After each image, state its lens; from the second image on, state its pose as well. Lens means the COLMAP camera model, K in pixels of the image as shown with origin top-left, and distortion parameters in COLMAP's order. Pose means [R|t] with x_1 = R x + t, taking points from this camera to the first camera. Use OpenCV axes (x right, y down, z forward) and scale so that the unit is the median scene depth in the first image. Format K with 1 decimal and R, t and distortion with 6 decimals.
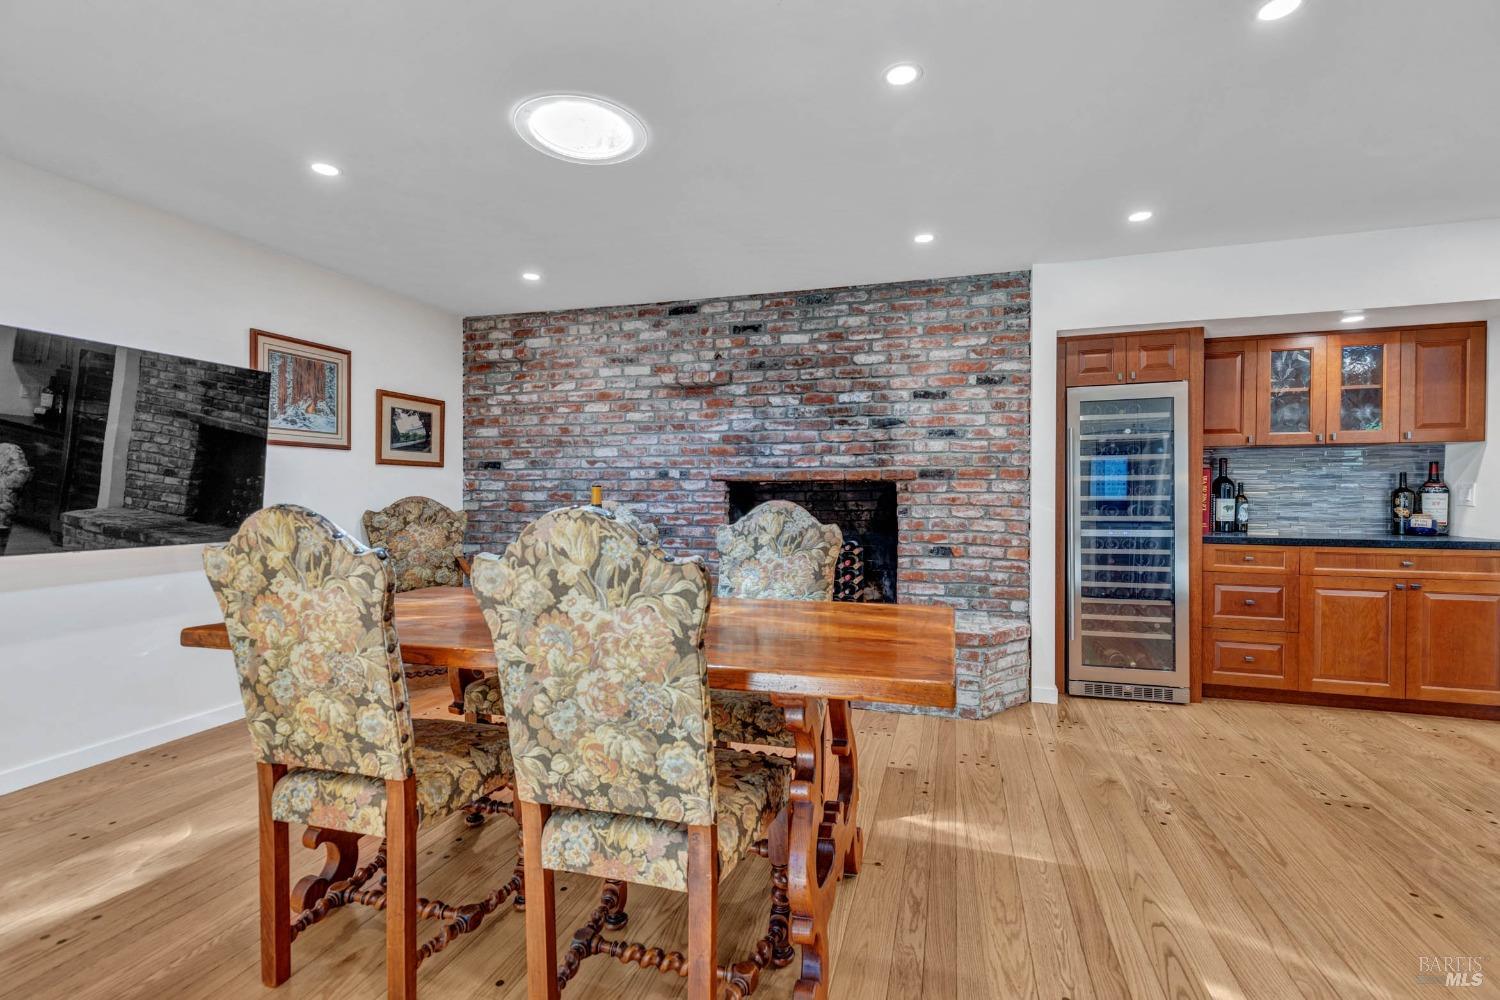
lens RADIAL K [[689.9, 0, 758.2], [0, 689.9, 491.5], [0, 0, 1]] dist [0.004348, -0.000081]
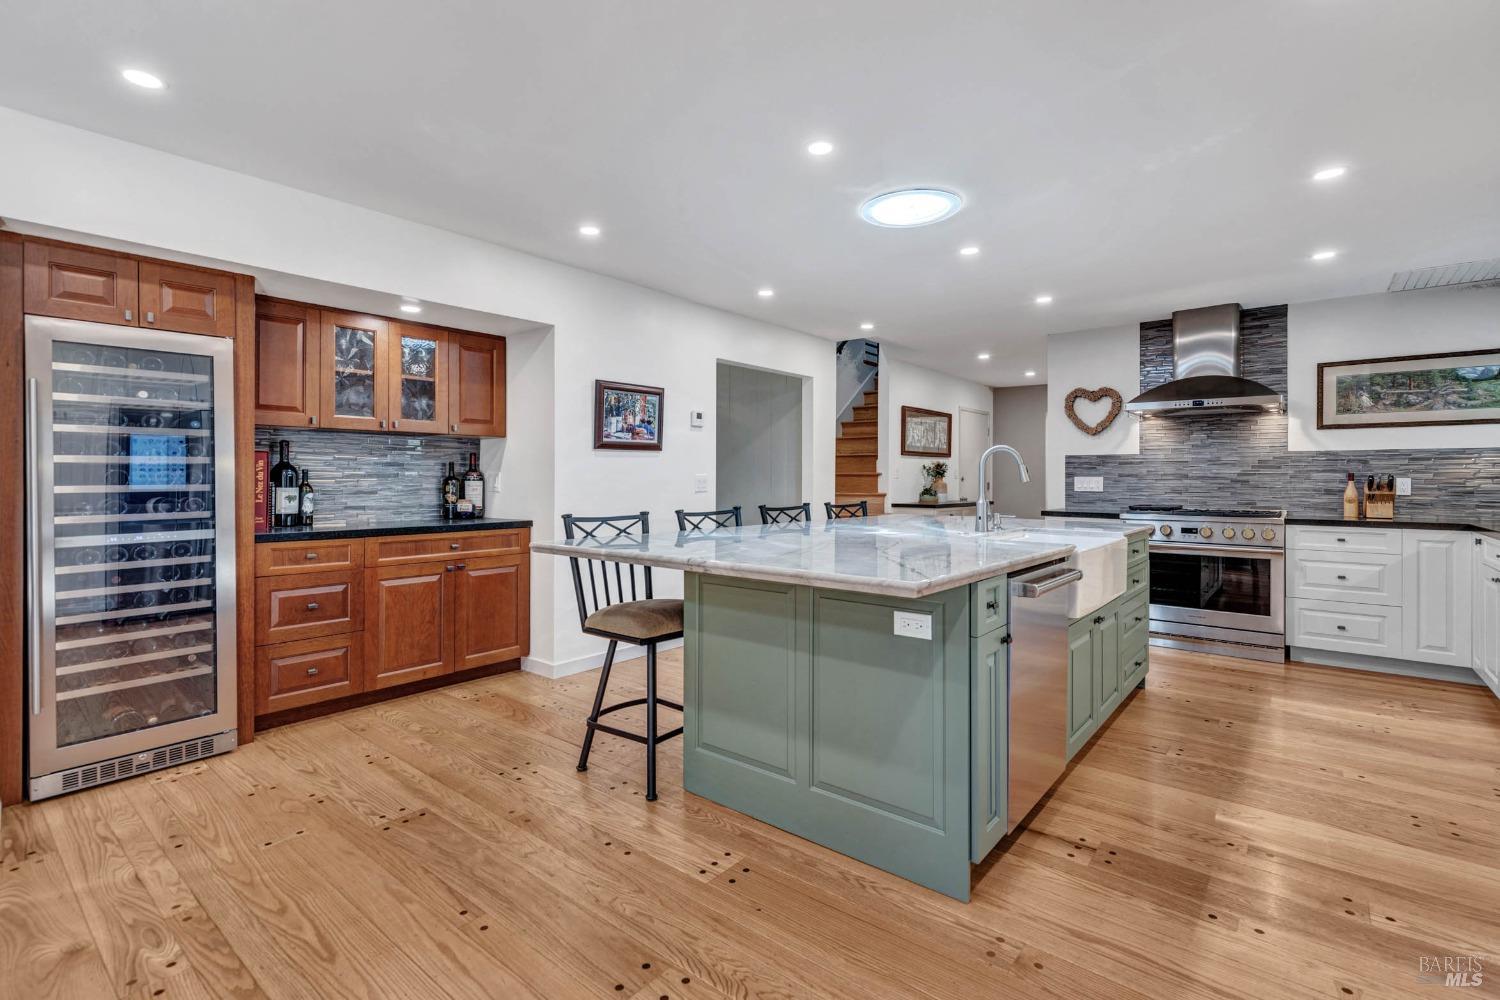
lens RADIAL K [[689.9, 0, 758.2], [0, 689.9, 491.5], [0, 0, 1]] dist [0.004348, -0.000081]
pose [[0.391712, -0.016124, 0.919946, 0.124038], [-0.000100, 0.999846, 0.017567, 0.000006], [-0.920088, -0.006973, 0.391650, 0.134017]]
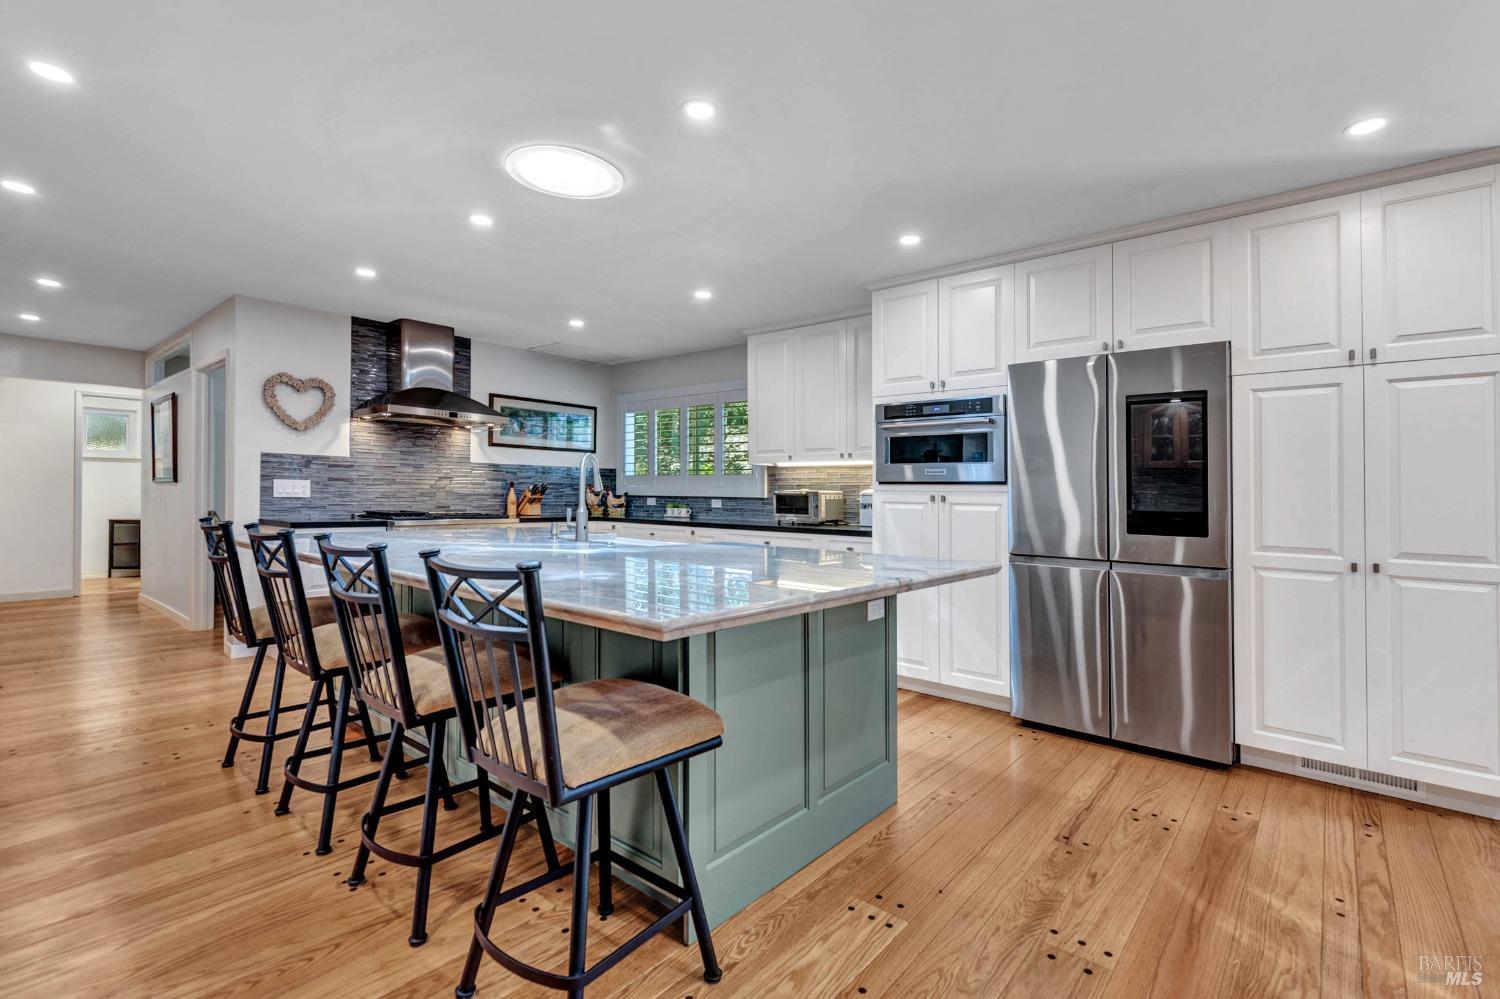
lens RADIAL K [[689.9, 0, 758.2], [0, 689.9, 491.0], [0, 0, 1]] dist [0.004348, -0.000081]
pose [[-0.913534, -0.015466, 0.406467, 0.463711], [-0.016858, 0.999858, 0.000157, 0.000153], [-0.406412, -0.006709, -0.913665, 0.818917]]
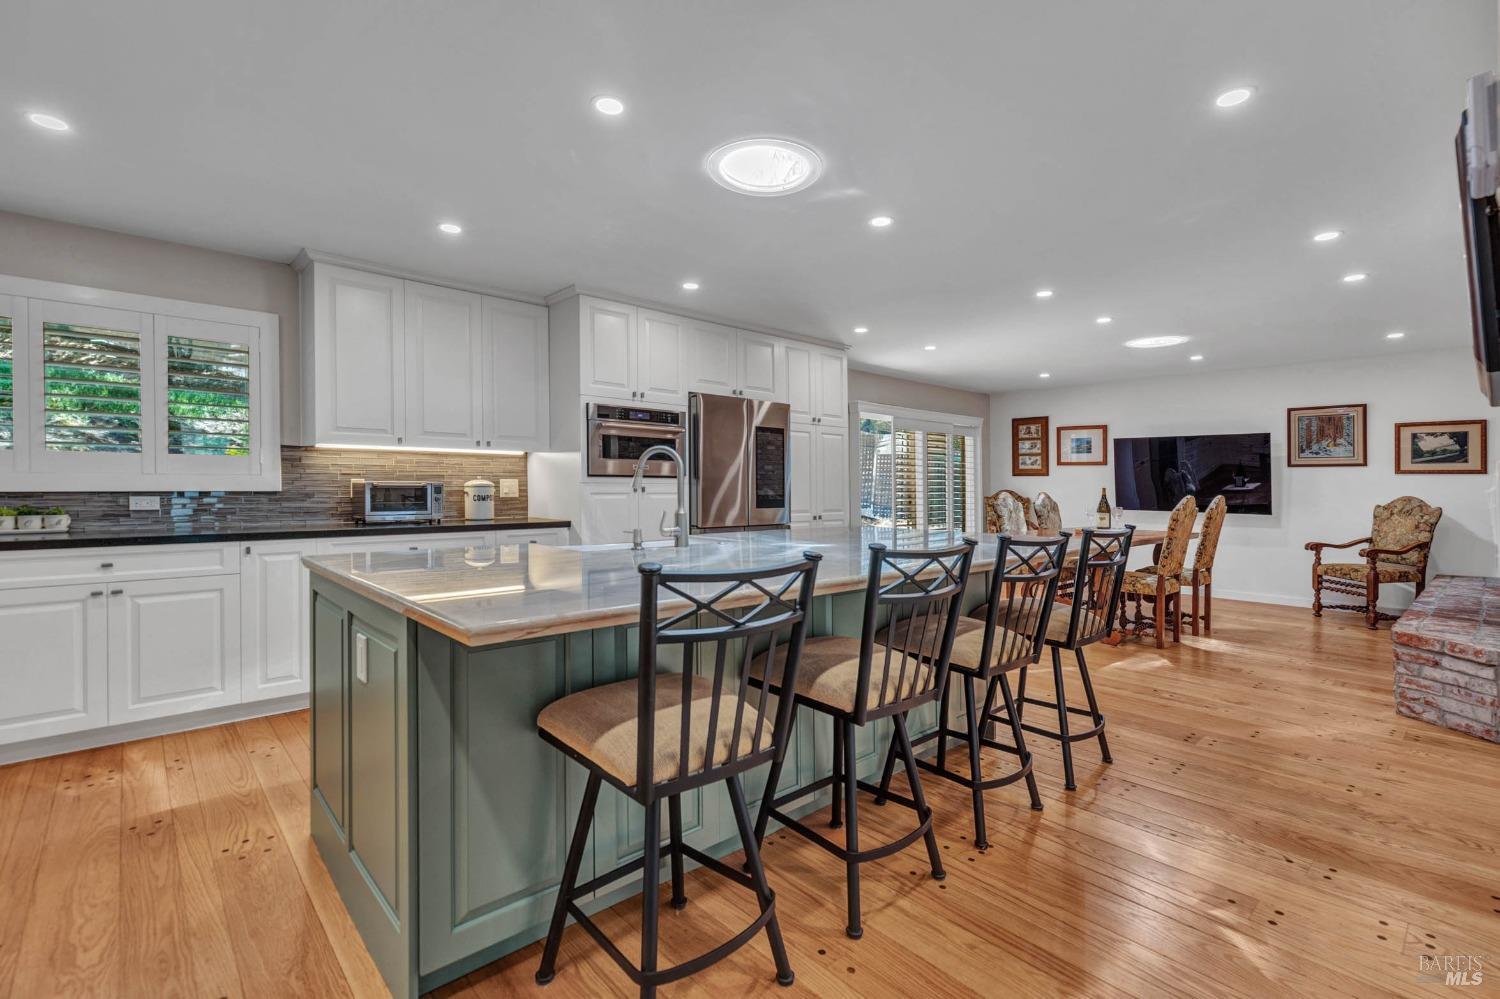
lens RADIAL K [[669.8, 0, 753.4], [0, 669.8, 491.9], [0, 0, 1]] dist [0.002377, 0.000211]
pose [[-0.515923, 0.002109, -0.856632, 1.466169], [-0.009913, 0.999915, 0.008432, -0.000023], [0.856578, 0.012842, -0.515858, 0.597616]]
